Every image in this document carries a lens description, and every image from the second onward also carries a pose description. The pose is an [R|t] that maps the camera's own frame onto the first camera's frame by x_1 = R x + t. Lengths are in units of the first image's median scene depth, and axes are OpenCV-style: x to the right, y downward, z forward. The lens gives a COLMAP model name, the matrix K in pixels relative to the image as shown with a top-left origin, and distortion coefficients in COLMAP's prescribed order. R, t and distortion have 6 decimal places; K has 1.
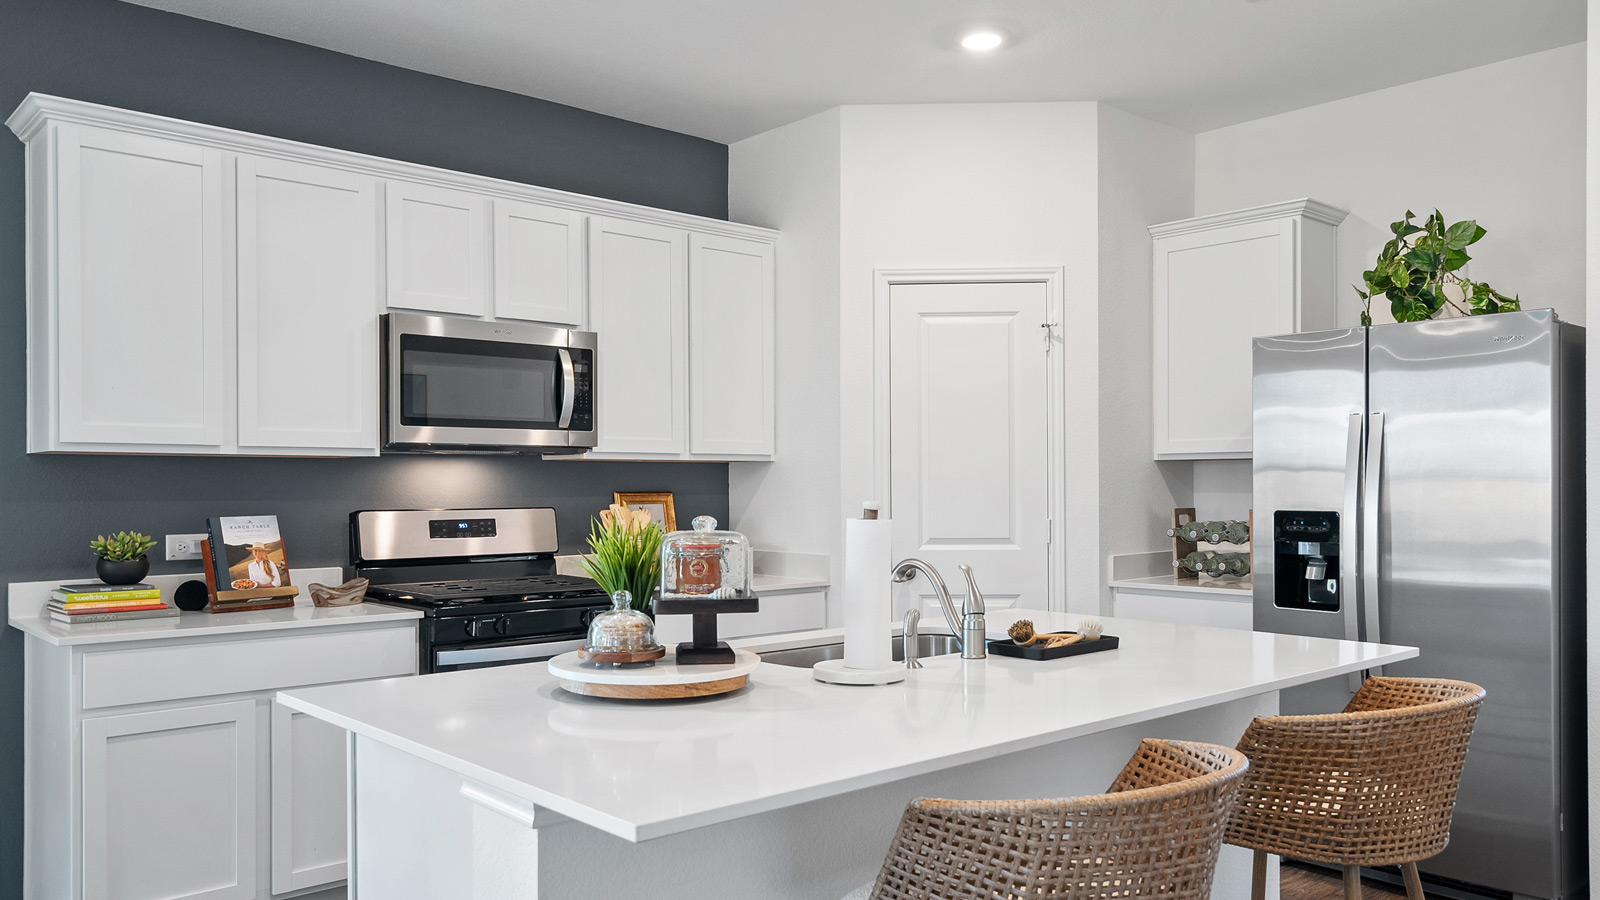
lens RADIAL K [[1194.3, 0, 802.8], [0, 1194.3, 488.2], [0, 0, 1]] dist [0.003855, 0.000673]
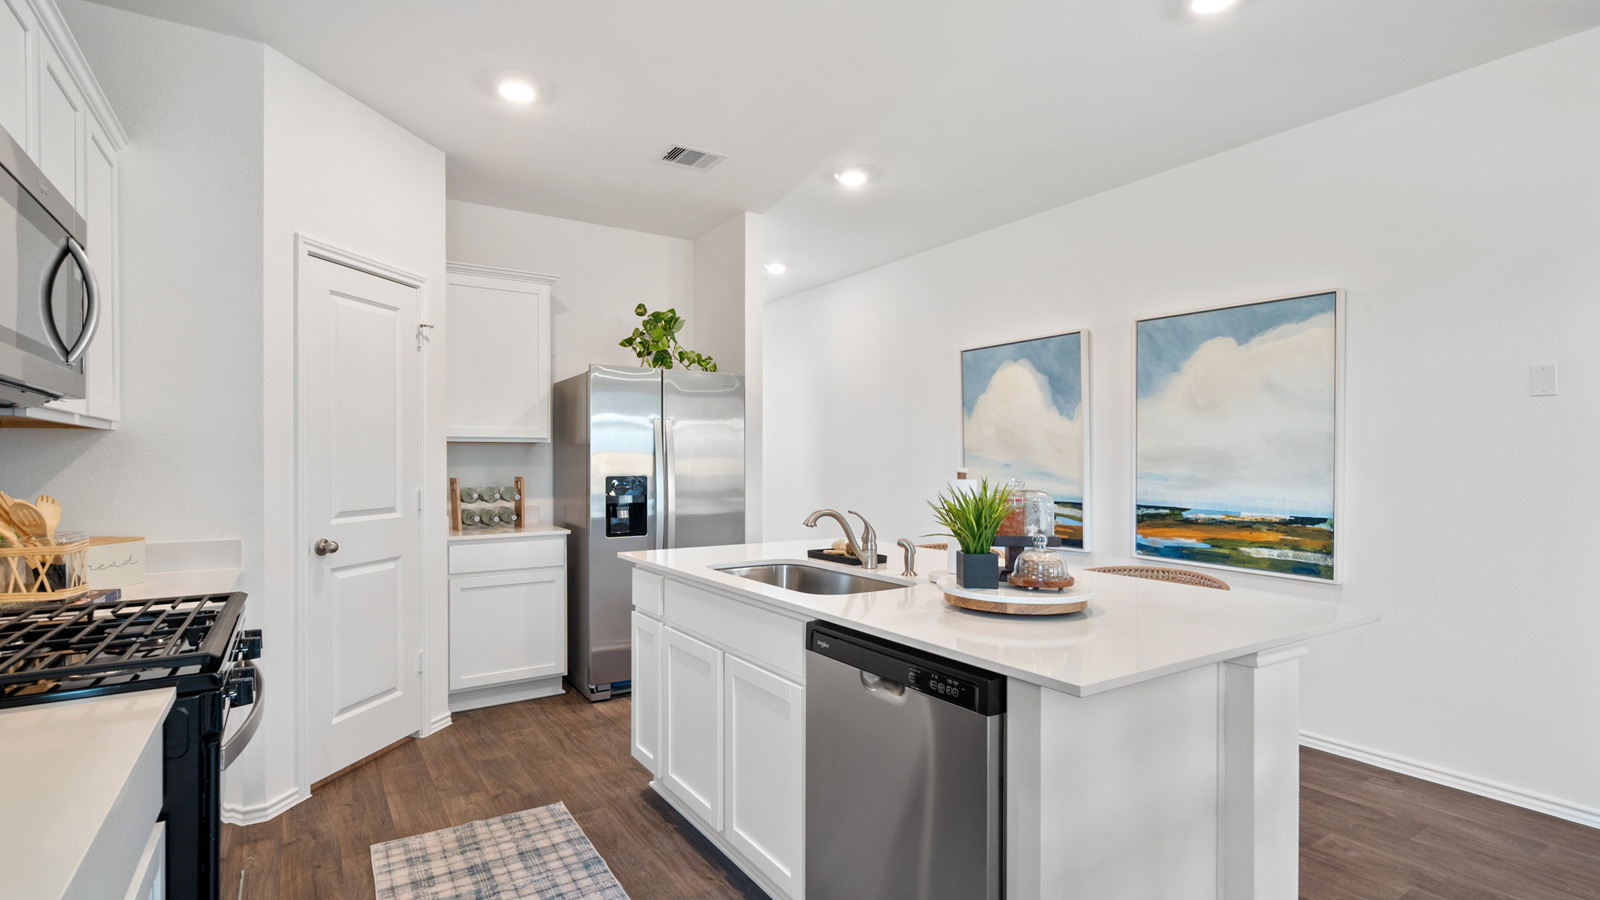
lens RADIAL K [[761.9, 0, 794.9], [0, 761.9, 457.4], [0, 0, 1]] dist [0.000816, 0.001295]
pose [[0.152177, 0.004342, 0.988344, -0.557965], [0.004425, 0.999977, -0.005074, 0.000421], [-0.988343, 0.005145, 0.152154, 0.594419]]
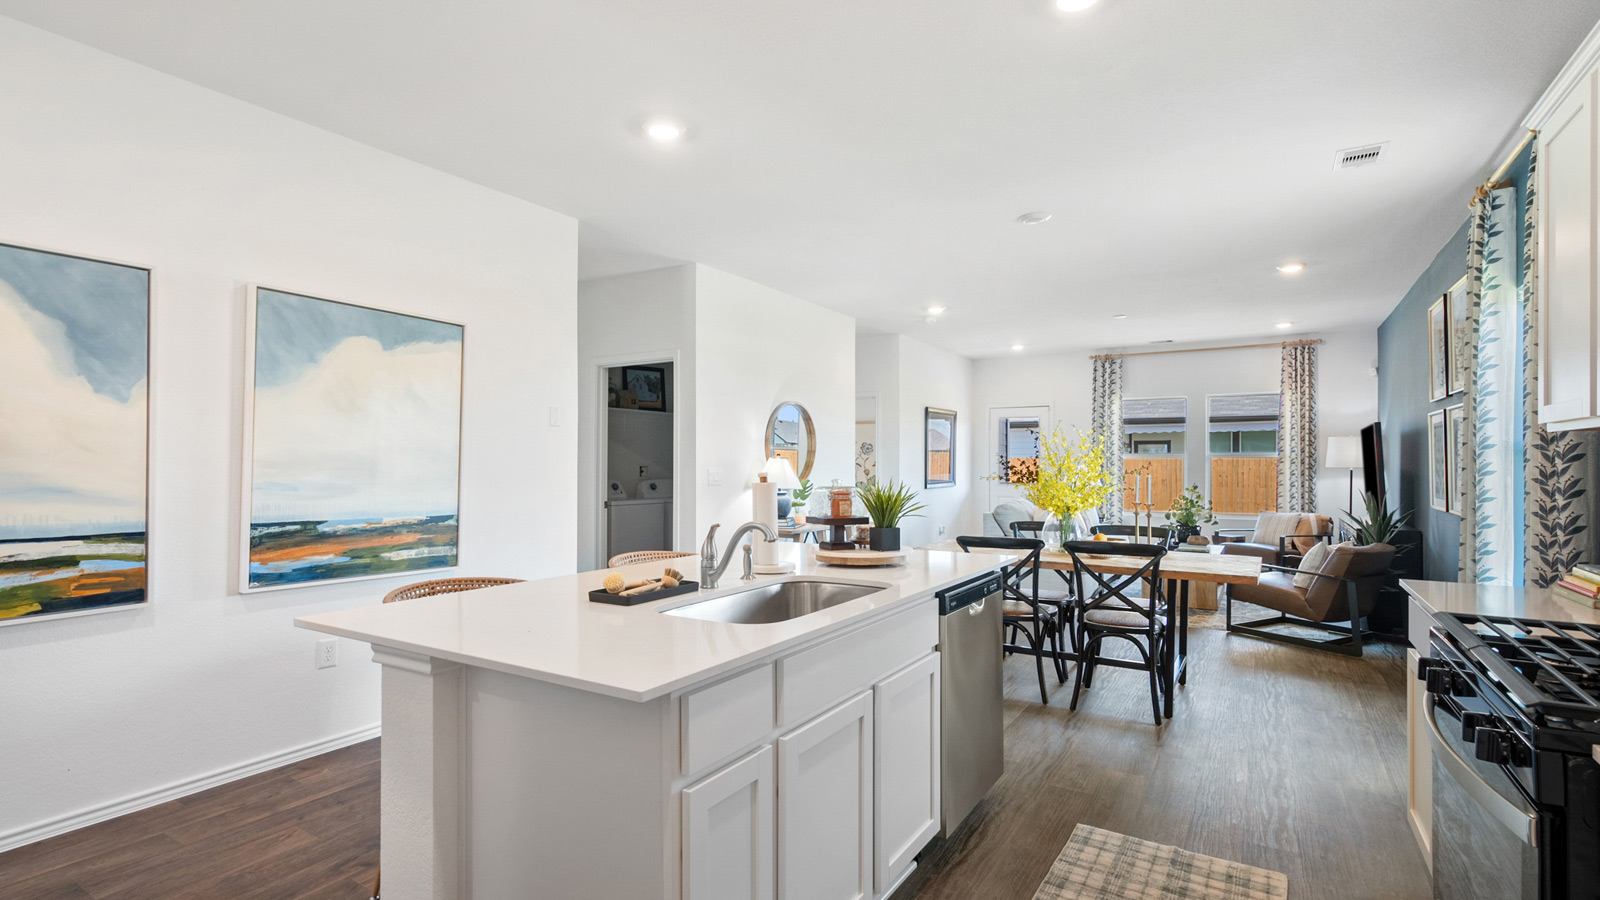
lens RADIAL K [[746.2, 0, 804.2], [0, 746.2, 458.9], [0, 0, 1]] dist [0.001084, 0.000130]
pose [[-0.959925, -0.001220, -0.280254, 0.172596], [-0.000713, 0.999998, -0.001910, -0.005246], [0.280256, -0.001634, -0.959924, 1.183173]]
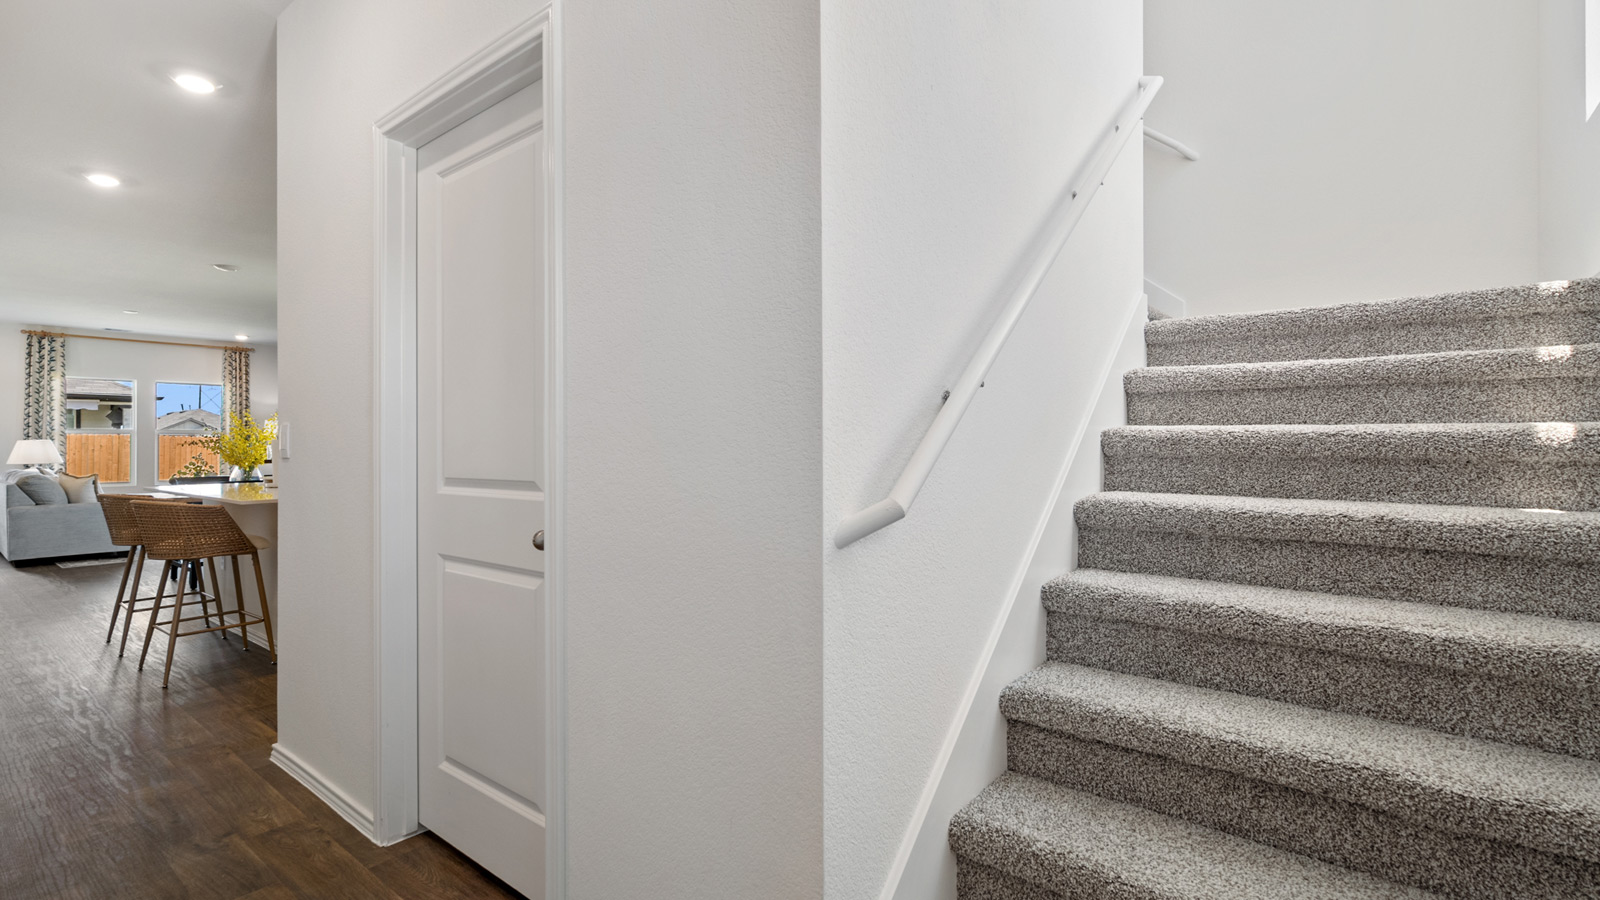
lens RADIAL K [[727.6, 0, 801.2], [0, 727.6, 444.2], [0, 0, 1]] dist [-0.000812, -0.000728]
pose [[0.169090, 0.001457, -0.985600, 1.324223], [-0.001026, 0.999999, 0.001302, 0.017382], [0.985600, 0.000791, 0.169091, 1.191149]]
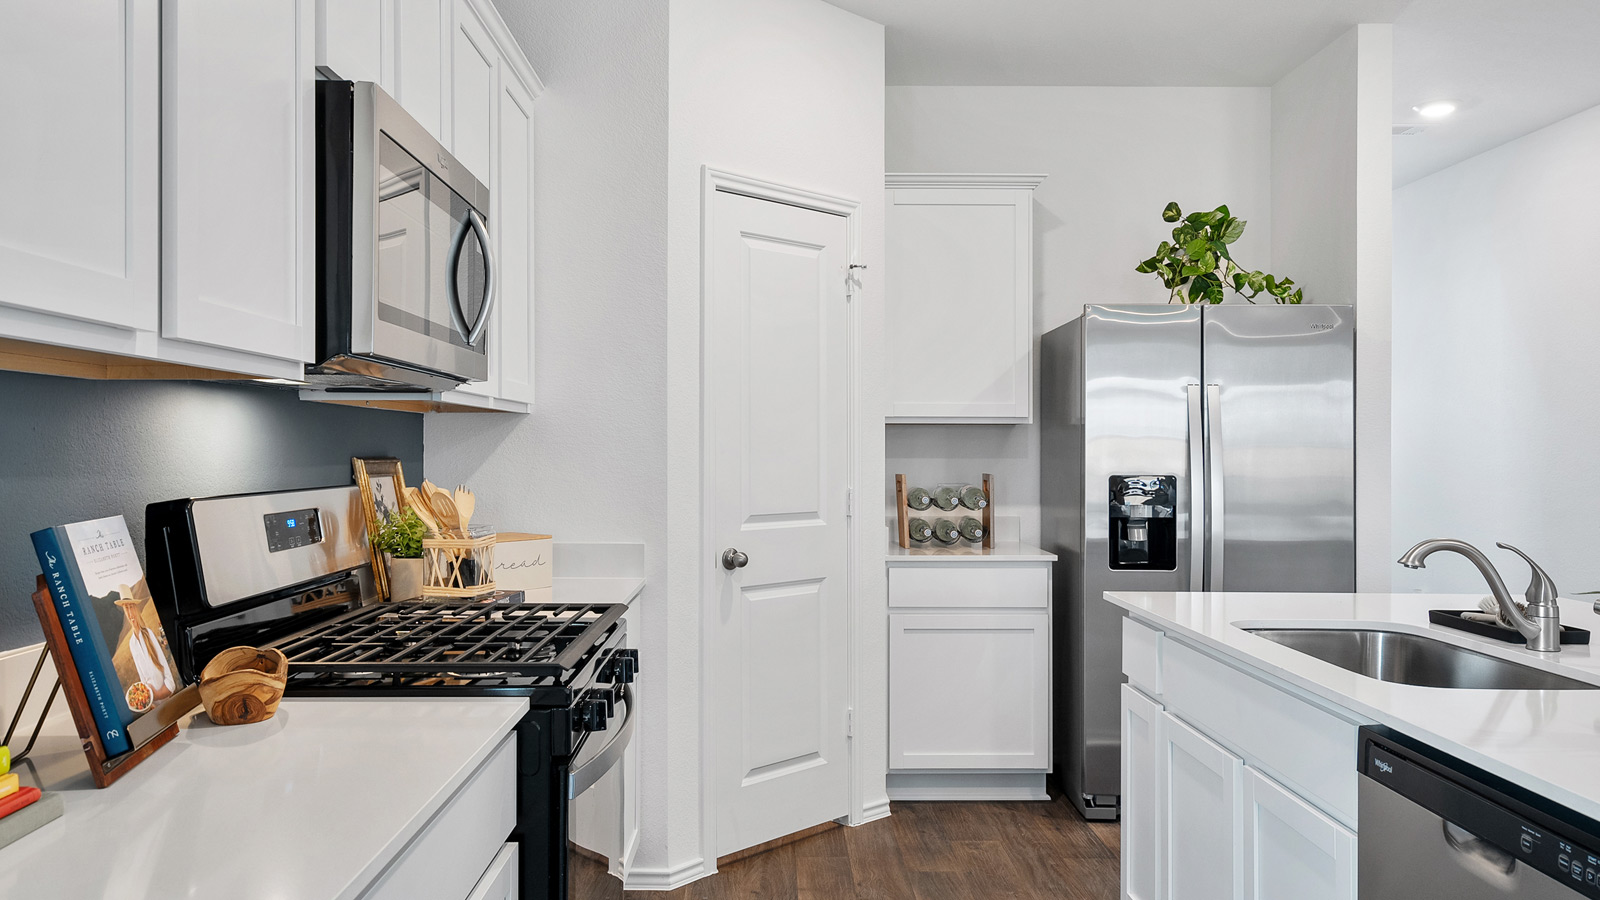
lens RADIAL K [[1201.1, 0, 771.9], [0, 1201.1, 441.4], [0, 0, 1]] dist [0.000836, 0.001539]
pose [[0.664649, 0.008580, 0.747106, -0.561828], [-0.001901, 0.999950, -0.009793, 0.000778], [-0.747153, 0.005089, 0.664633, 0.527289]]
